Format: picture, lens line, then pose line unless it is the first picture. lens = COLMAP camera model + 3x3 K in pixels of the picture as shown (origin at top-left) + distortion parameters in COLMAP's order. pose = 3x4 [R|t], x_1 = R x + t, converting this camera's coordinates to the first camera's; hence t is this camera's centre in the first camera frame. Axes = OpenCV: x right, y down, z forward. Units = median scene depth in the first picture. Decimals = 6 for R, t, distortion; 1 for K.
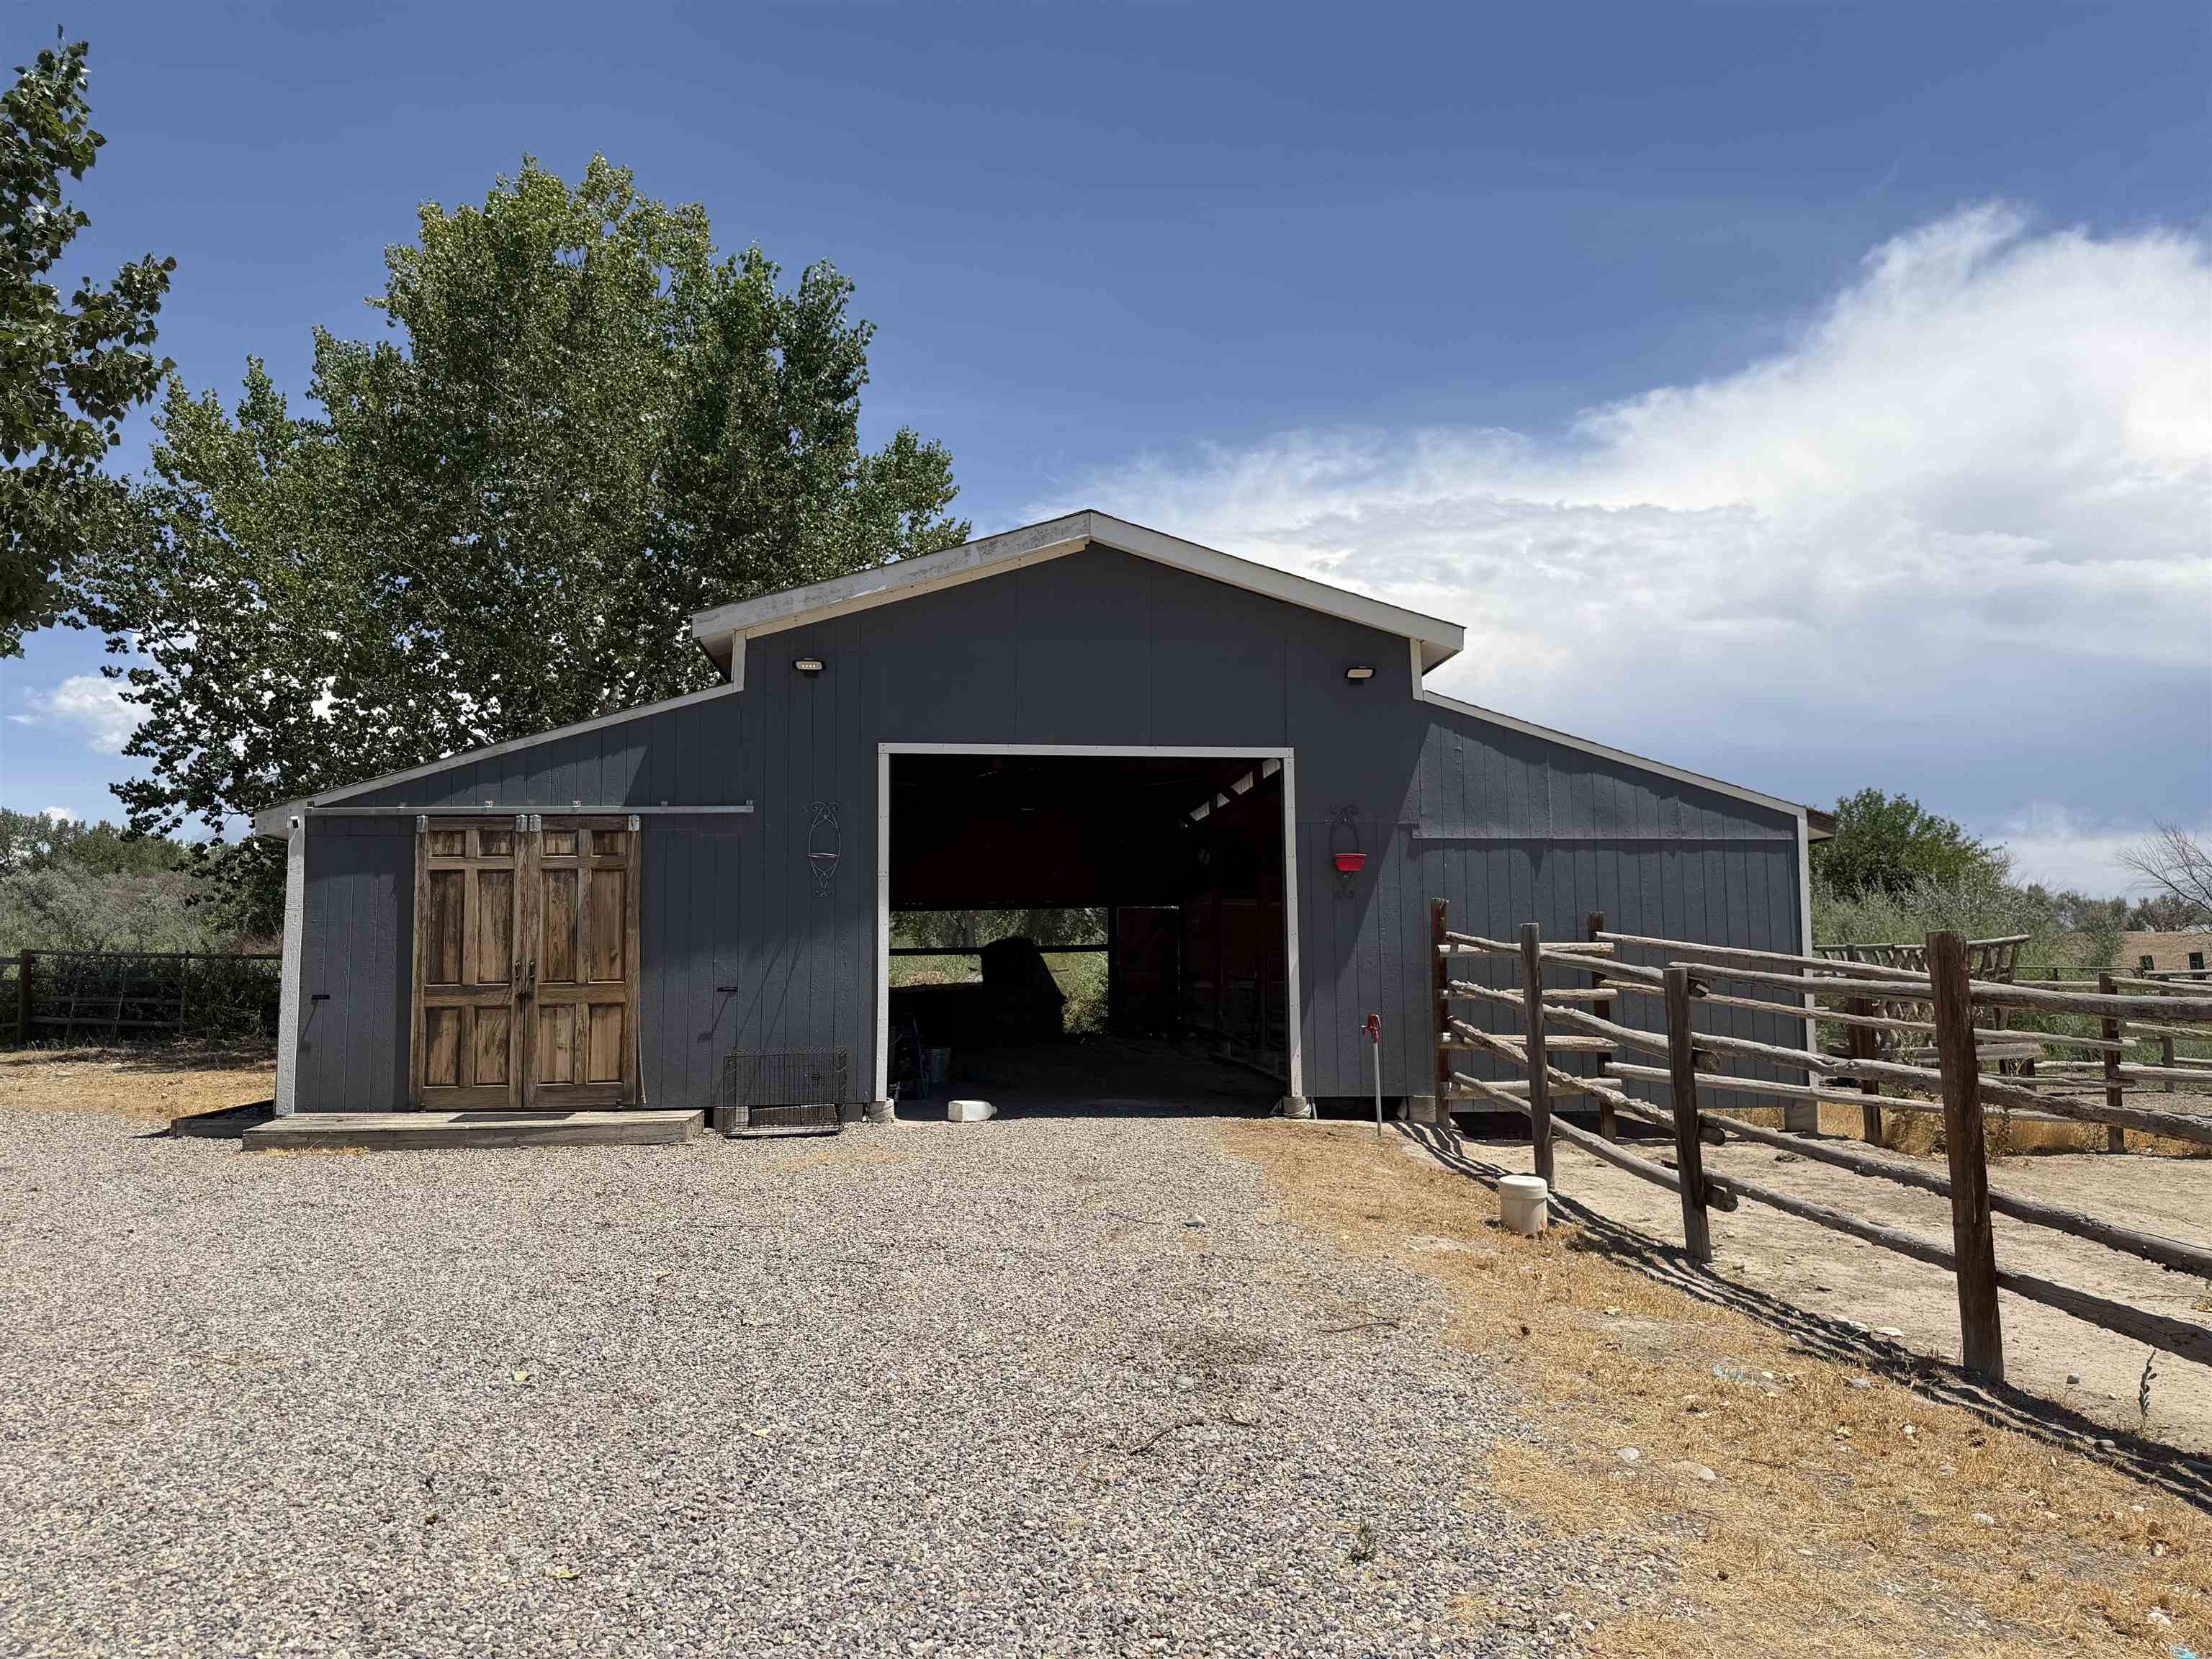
lens RADIAL K [[1571.5, 0, 1106.0], [0, 1571.5, 829.5], [0, 0, 1]] dist [-0.008870, 0.003896]
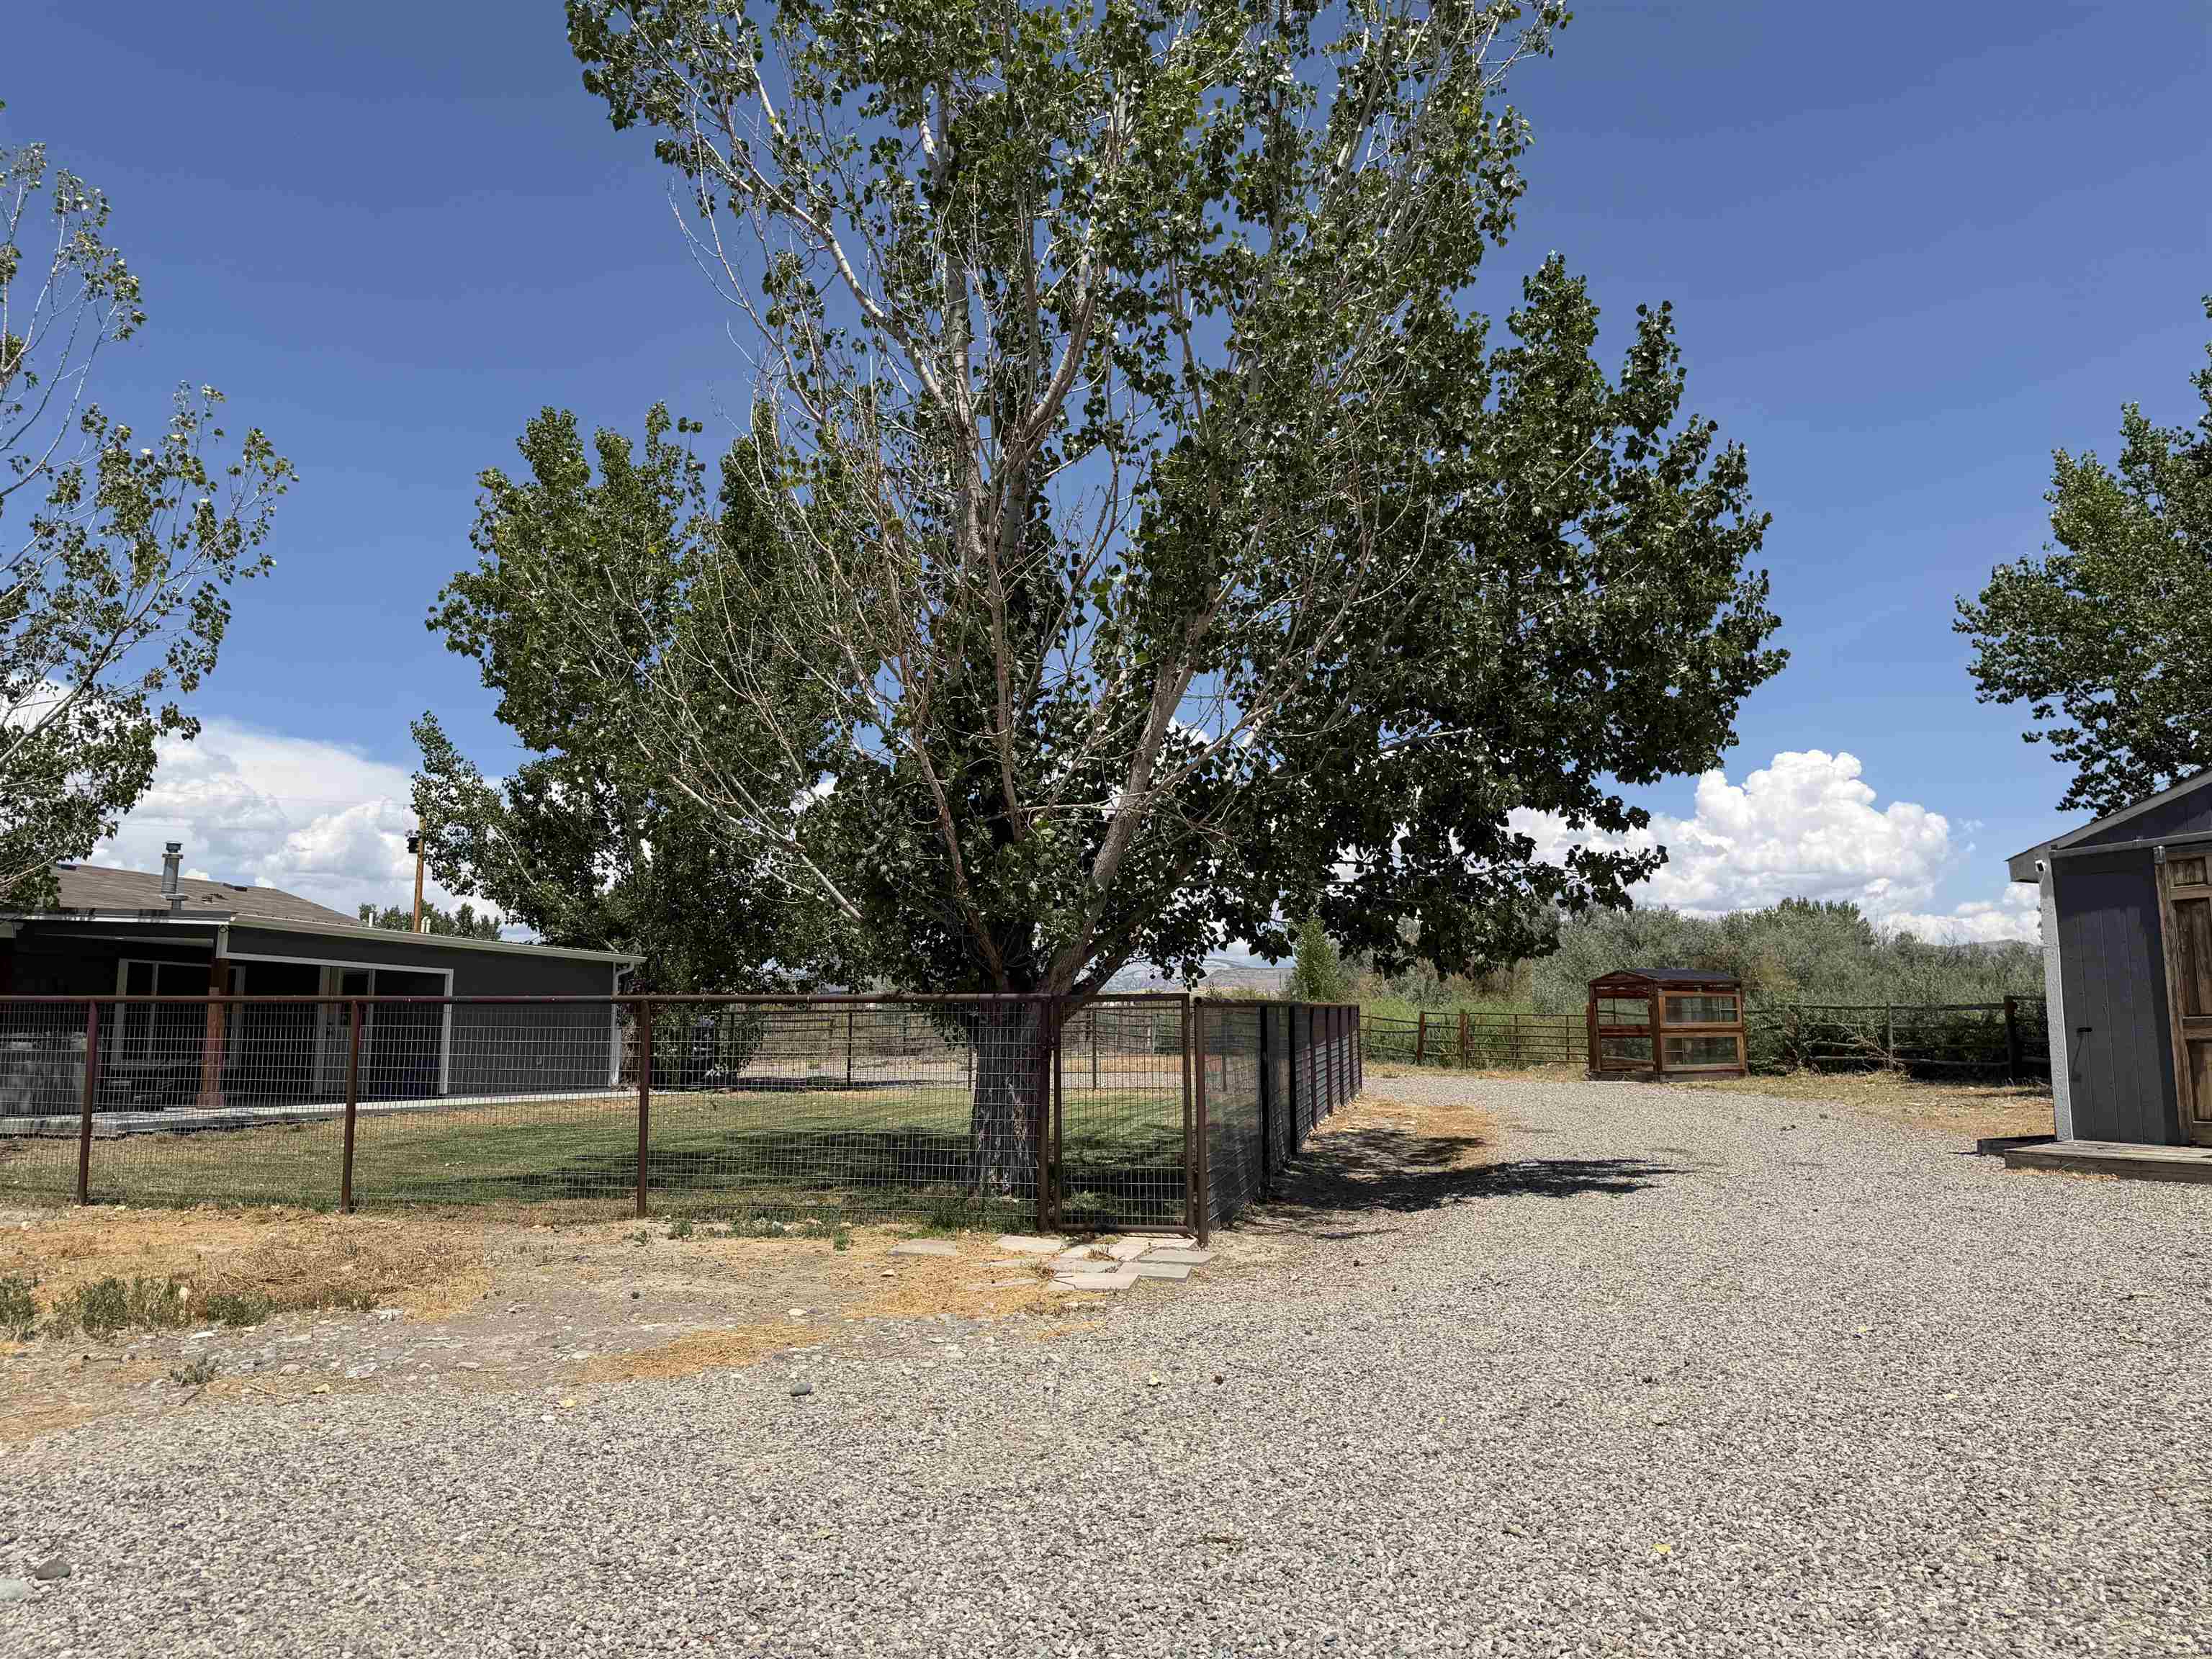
lens RADIAL K [[1571.5, 0, 1106.0], [0, 1571.5, 829.5], [0, 0, 1]] dist [-0.008870, 0.003896]
pose [[0.341706, -0.122394, -0.931803, 0.262469], [0.090795, 0.991145, -0.096893, 0.016139], [0.935411, -0.051494, 0.349792, 0.029577]]
